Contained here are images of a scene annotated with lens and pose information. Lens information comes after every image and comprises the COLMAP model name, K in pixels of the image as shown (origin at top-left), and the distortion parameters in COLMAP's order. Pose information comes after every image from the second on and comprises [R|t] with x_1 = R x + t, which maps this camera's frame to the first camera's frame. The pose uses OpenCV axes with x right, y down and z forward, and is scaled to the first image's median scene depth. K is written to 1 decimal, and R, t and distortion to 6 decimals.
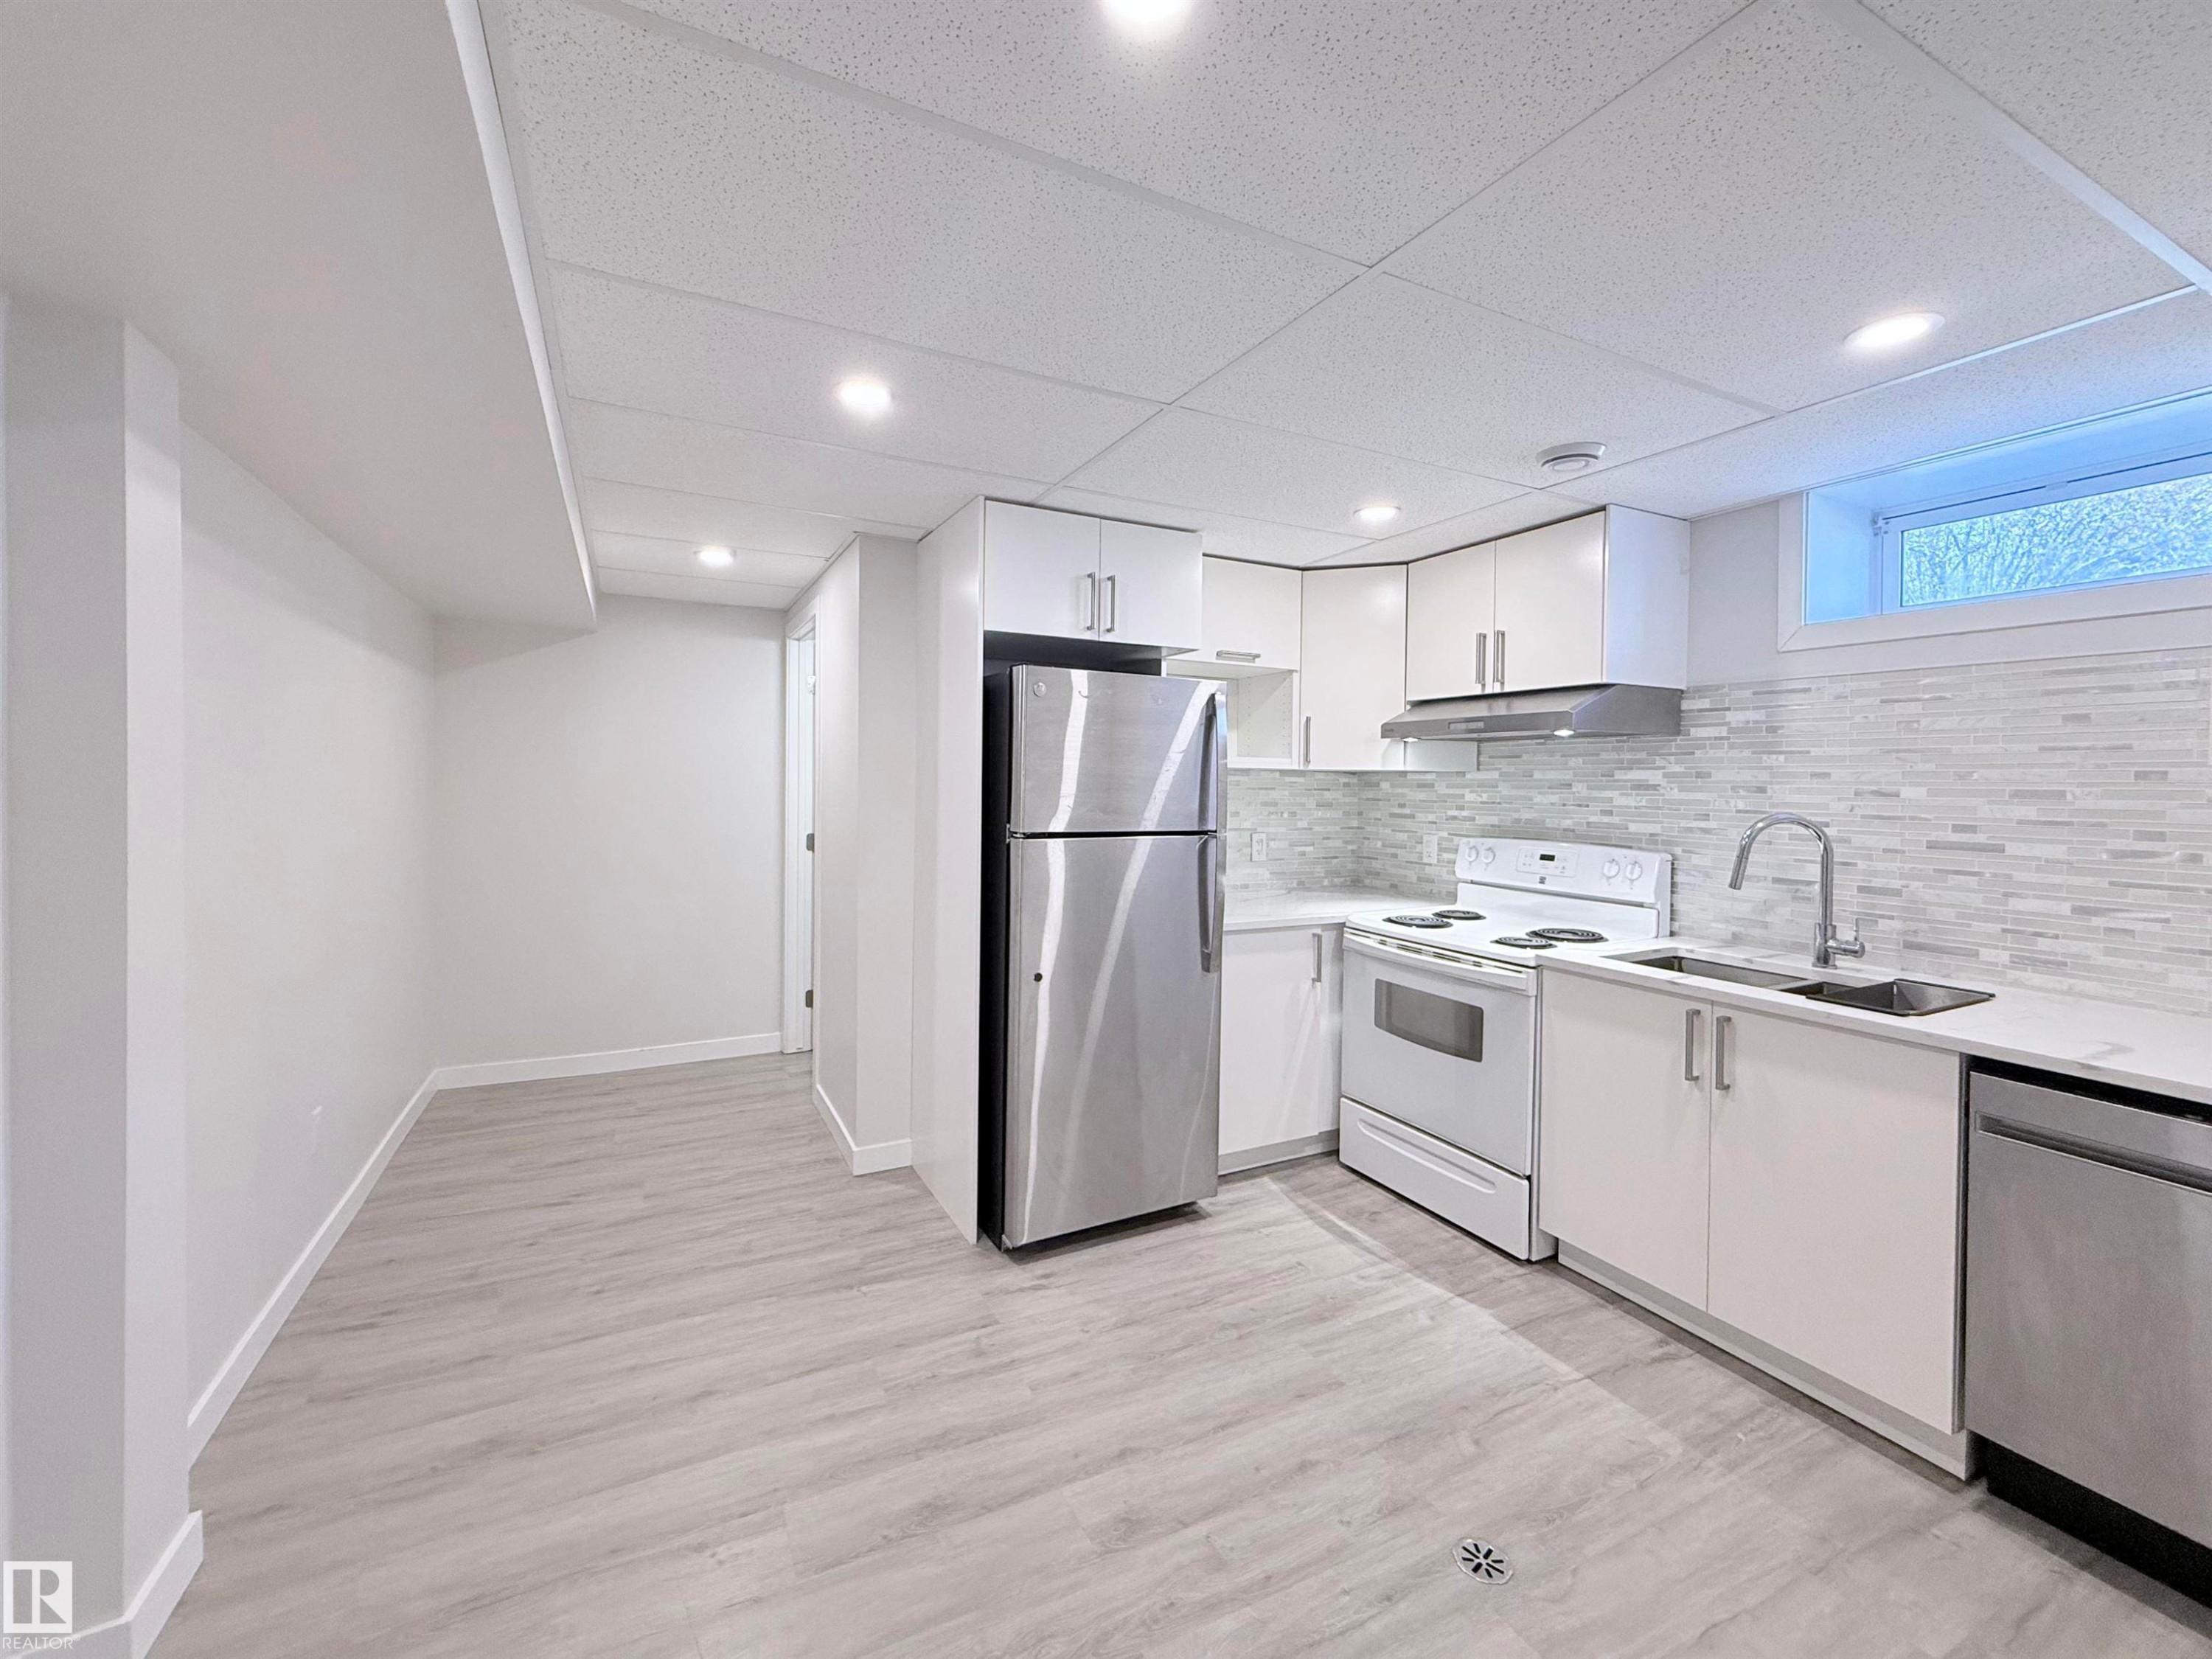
lens RADIAL K [[889.0, 0, 1132.6], [0, 889.0, 816.6], [0, 0, 1]] dist [0.000718, 0.000149]
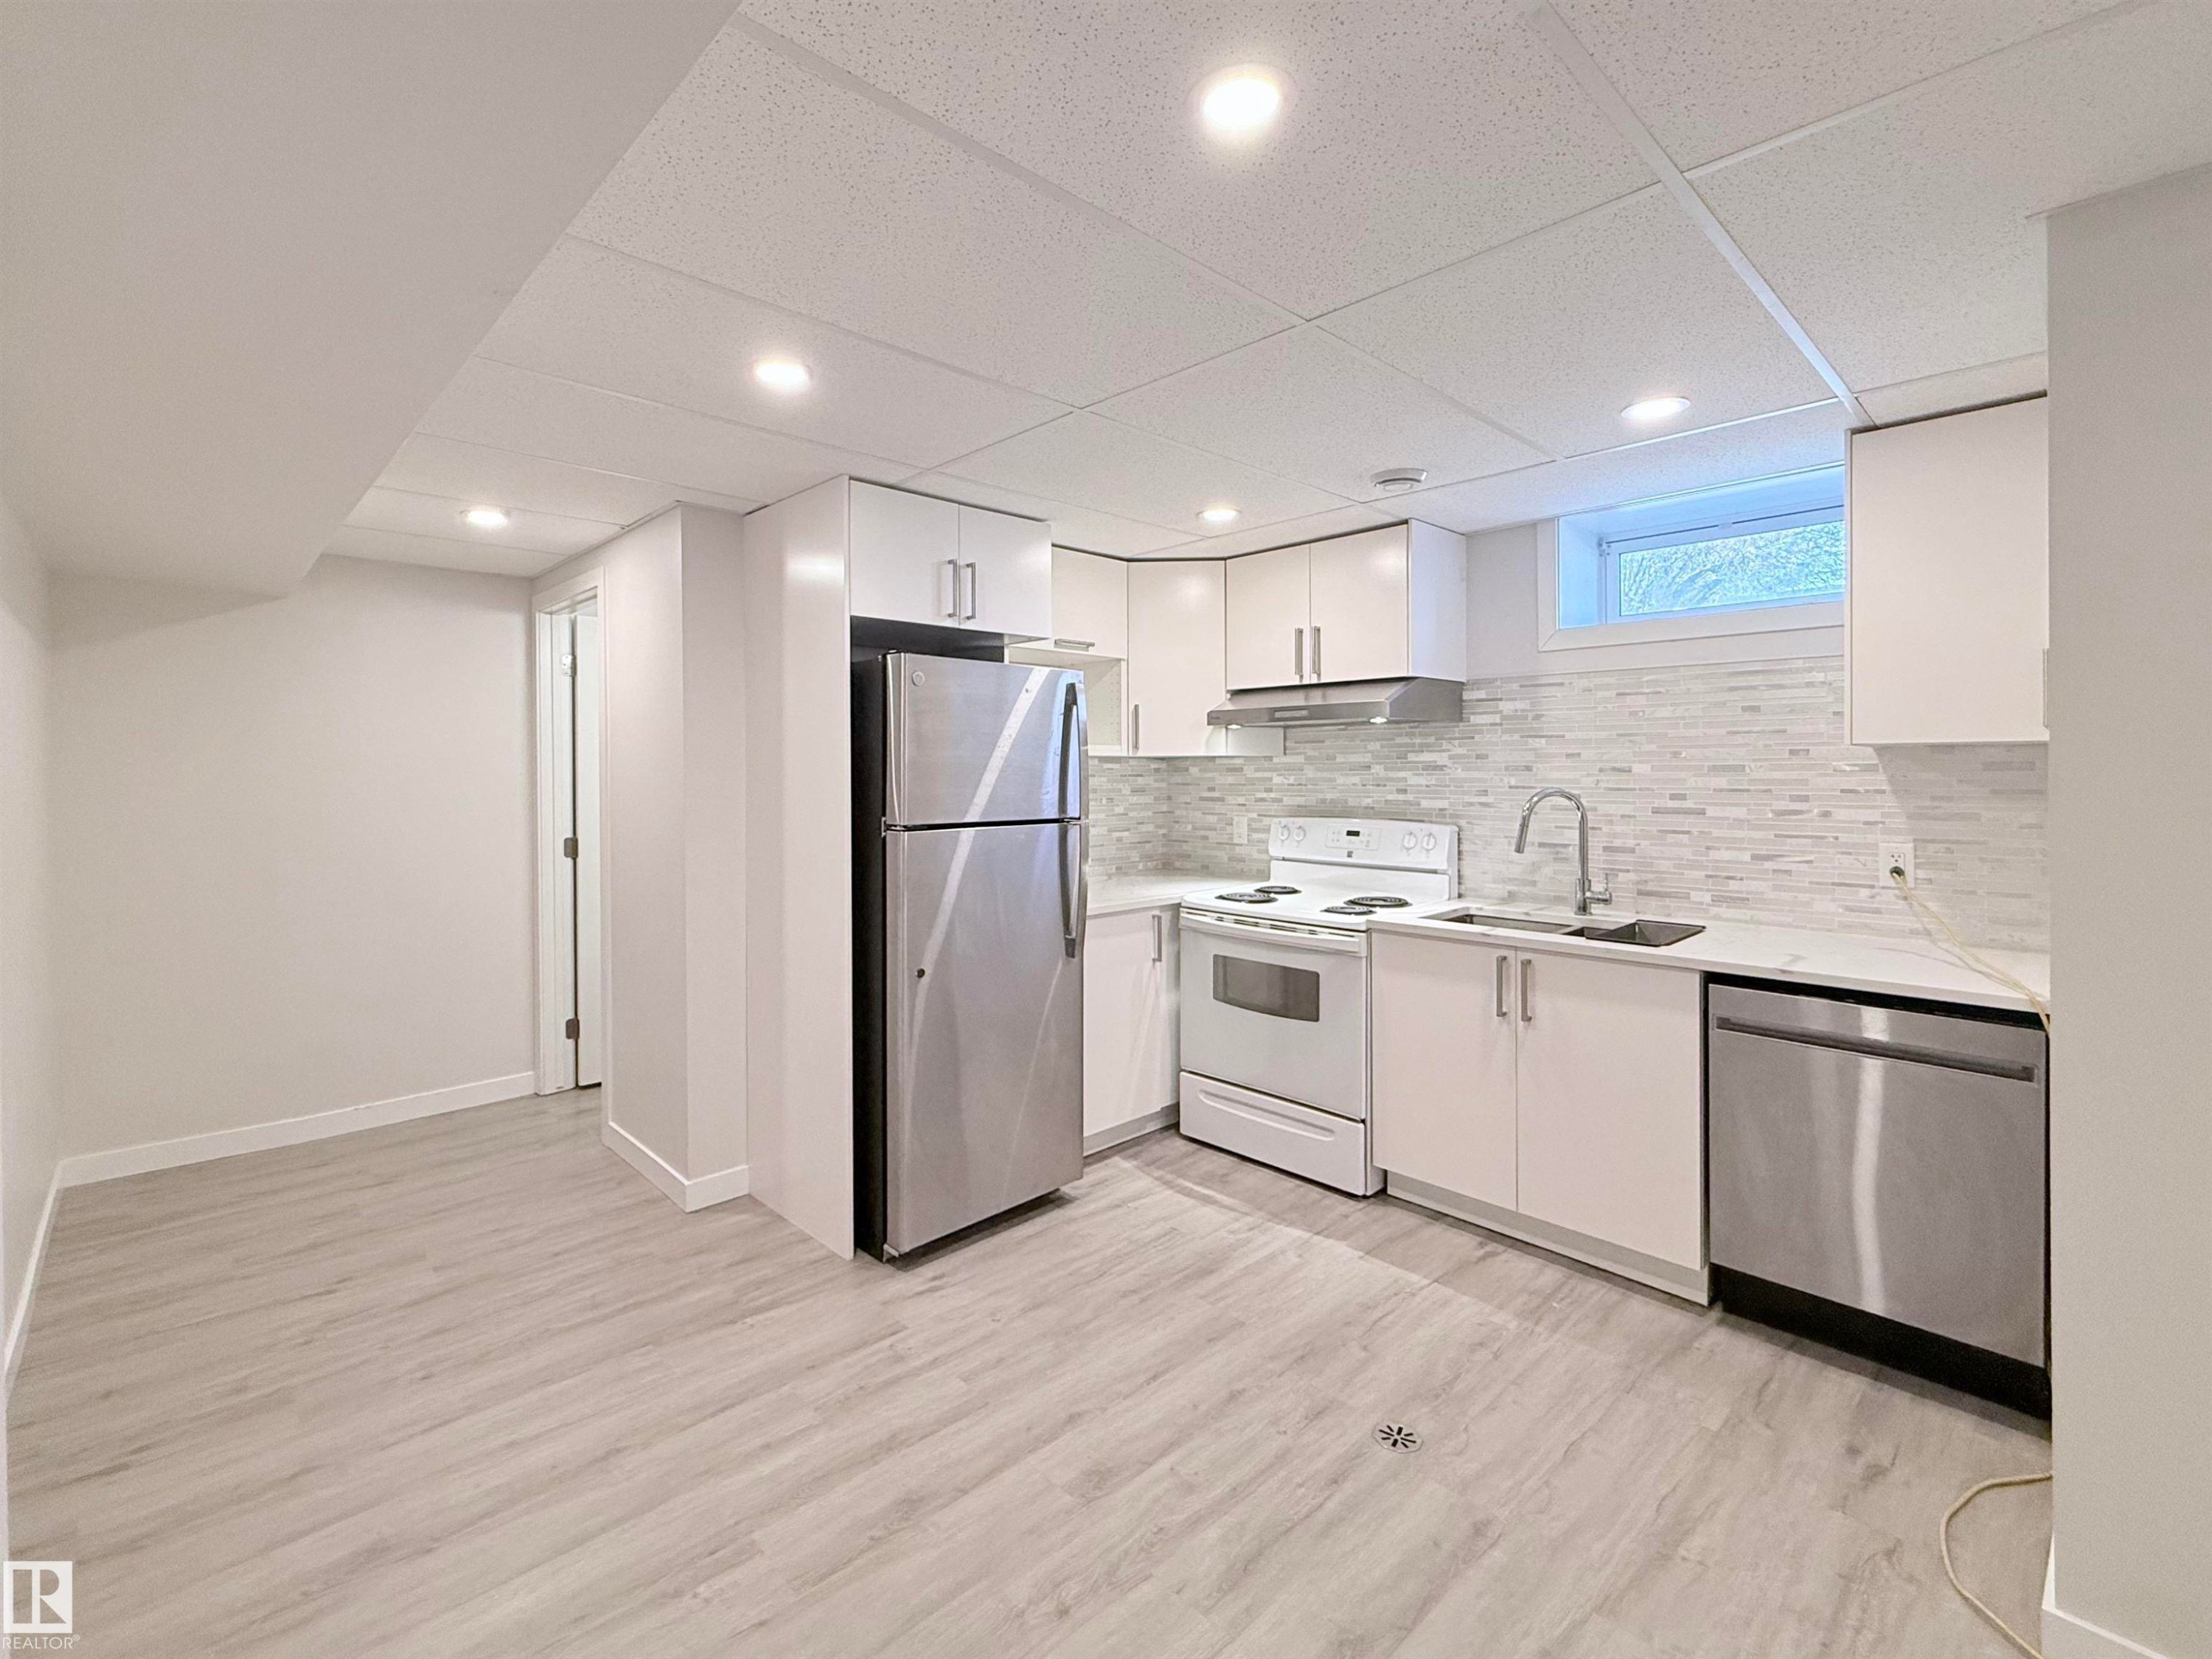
lens RADIAL K [[954.4, 0, 1108.7], [0, 954.4, 805.2], [0, 0, 1]] dist [0.000556, 0.000289]
pose [[0.960479, -0.027732, 0.276967, -0.193381], [0.028050, 0.999603, 0.002816, -0.000518], [-0.276935, 0.005064, 0.960875, -0.064169]]
